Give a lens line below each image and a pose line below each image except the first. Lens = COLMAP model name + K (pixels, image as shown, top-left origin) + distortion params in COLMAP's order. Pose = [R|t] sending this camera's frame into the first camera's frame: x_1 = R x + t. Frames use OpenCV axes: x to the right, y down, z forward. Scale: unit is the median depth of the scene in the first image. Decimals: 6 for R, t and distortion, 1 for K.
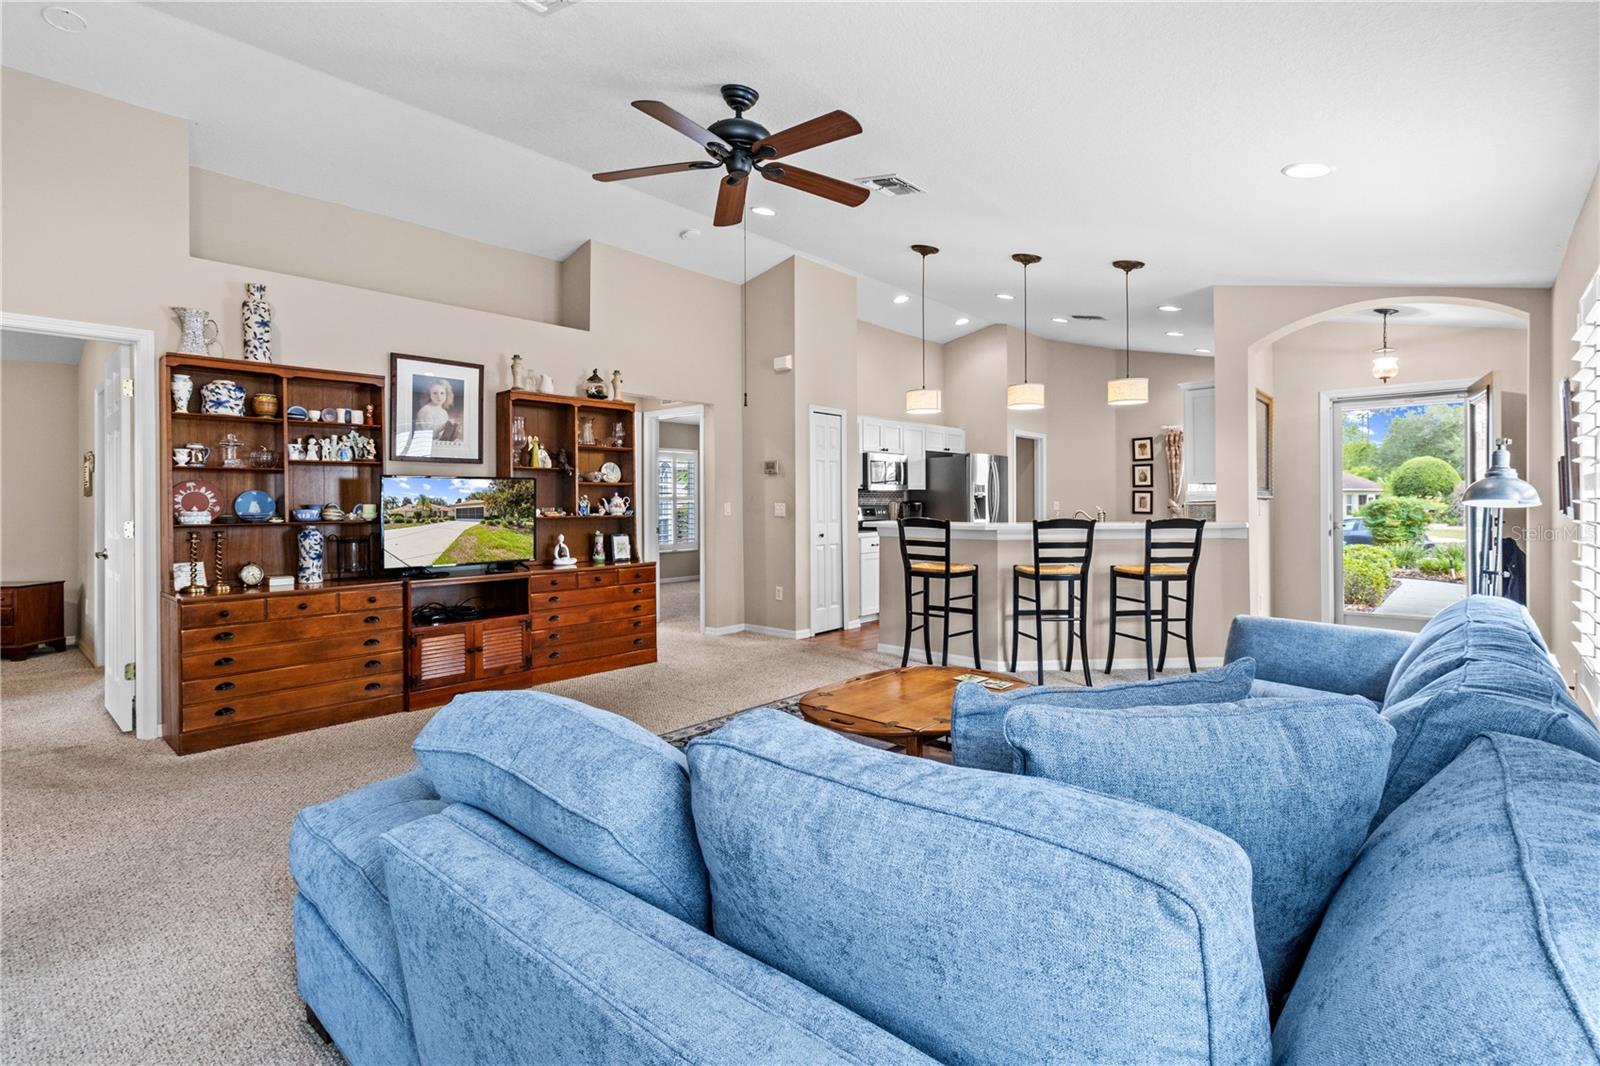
lens RADIAL K [[743.8, 0, 806.9], [0, 743.8, 519.2], [0, 0, 1]] dist [0.000408, -0.000370]
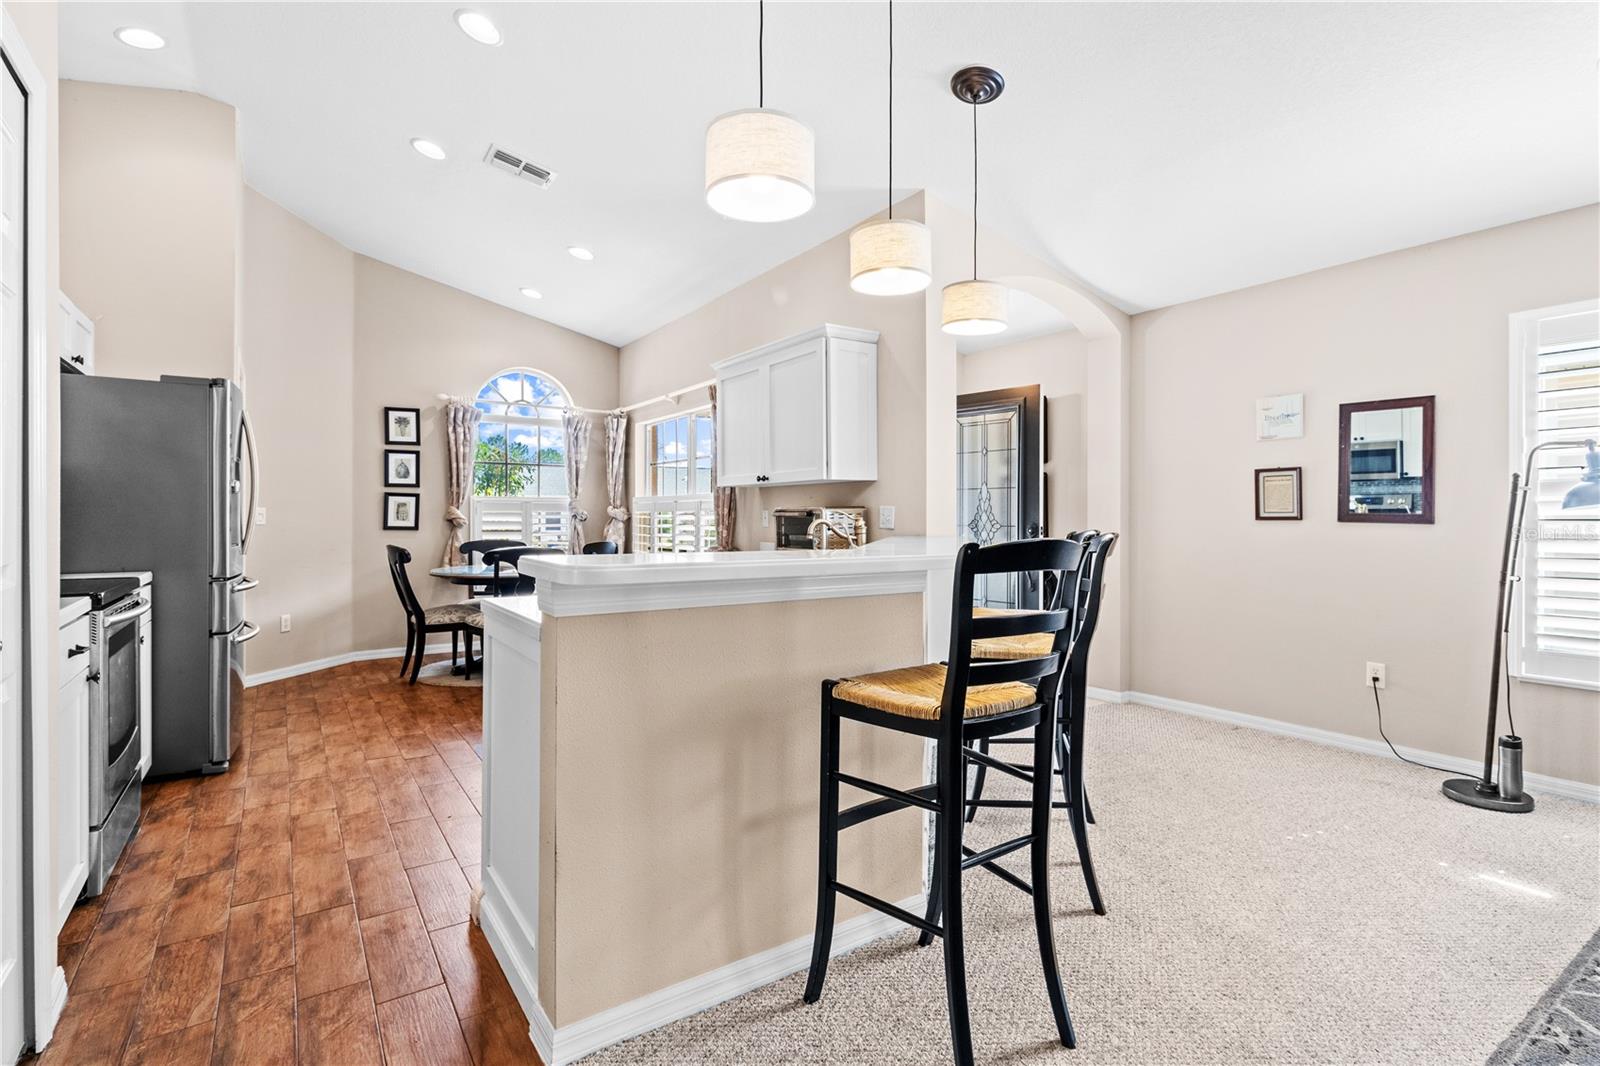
lens RADIAL K [[763.6, 0, 800.1], [0, 763.6, 515.6], [0, 0, 1]] dist [0.004267, 0.000577]
pose [[0.245321, 0.010518, 0.969385, -0.163096], [0.016124, 0.999759, -0.014928, -0.008089], [-0.969308, 0.019293, 0.245092, 0.981483]]
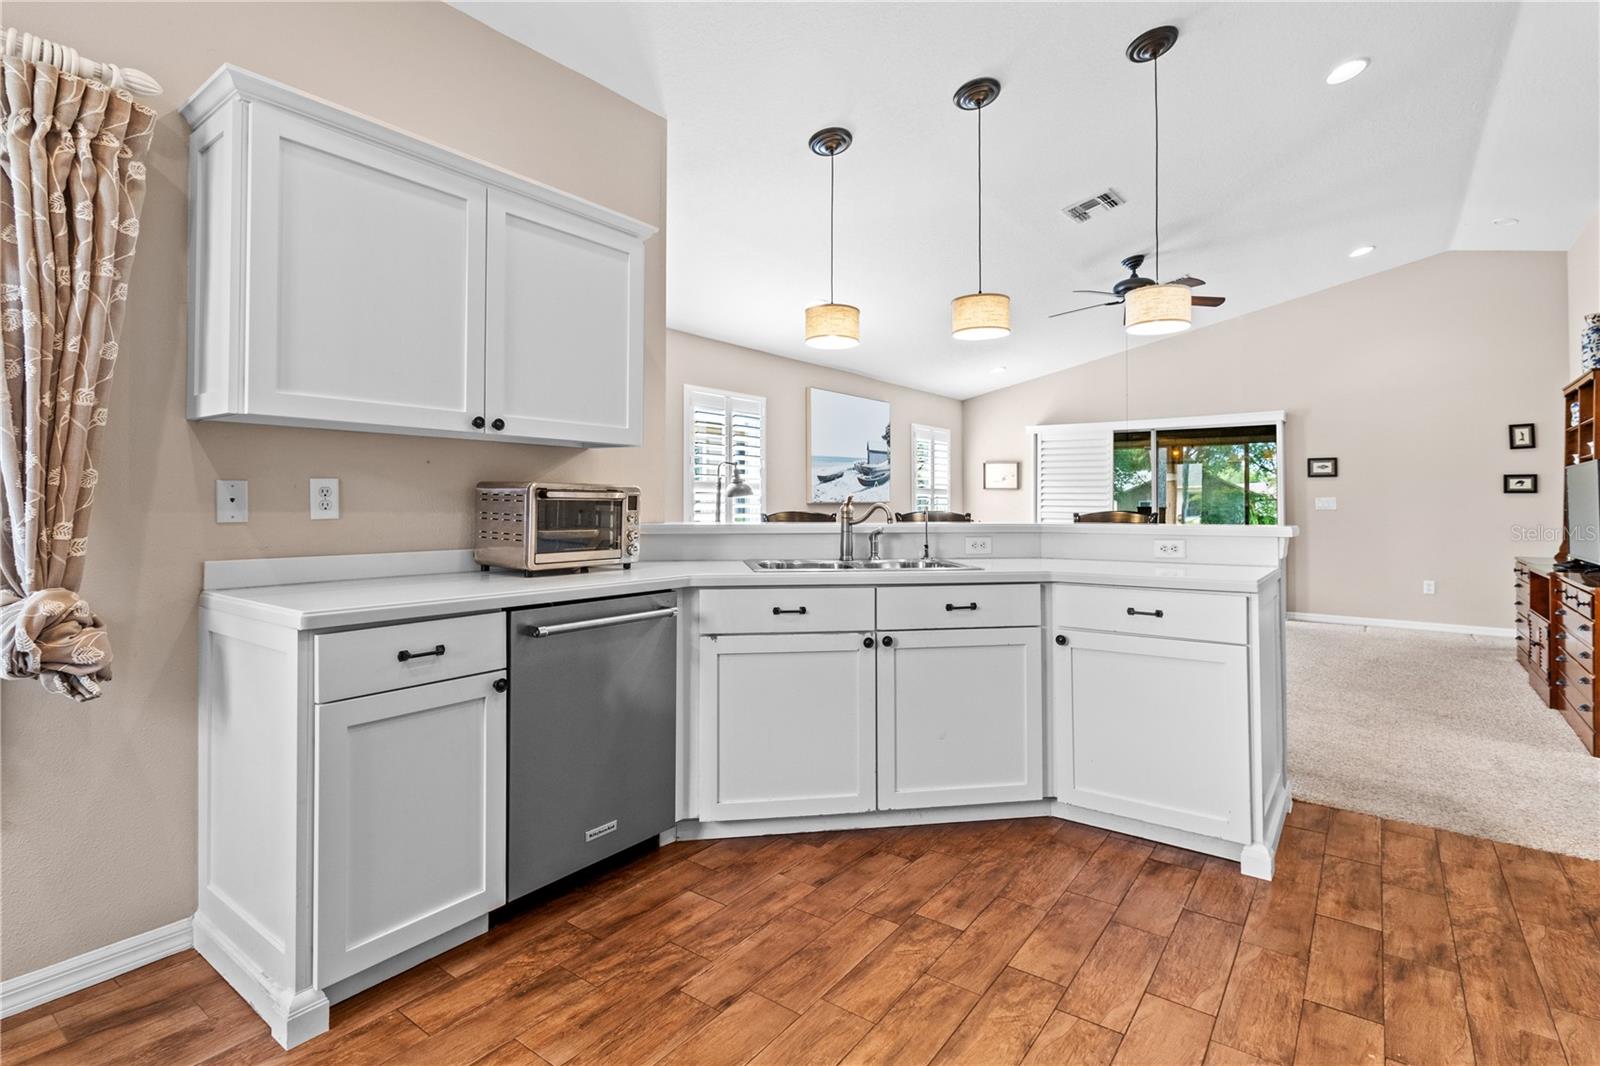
lens RADIAL K [[771.9, 0, 818.0], [0, 771.9, 493.2], [0, 0, 1]] dist [0.002549, 0.000582]
pose [[-0.995120, 0.002345, -0.098647, 0.517776], [0.001633, 0.999972, 0.007299, -0.026488], [0.098661, 0.007103, -0.995096, 1.692716]]
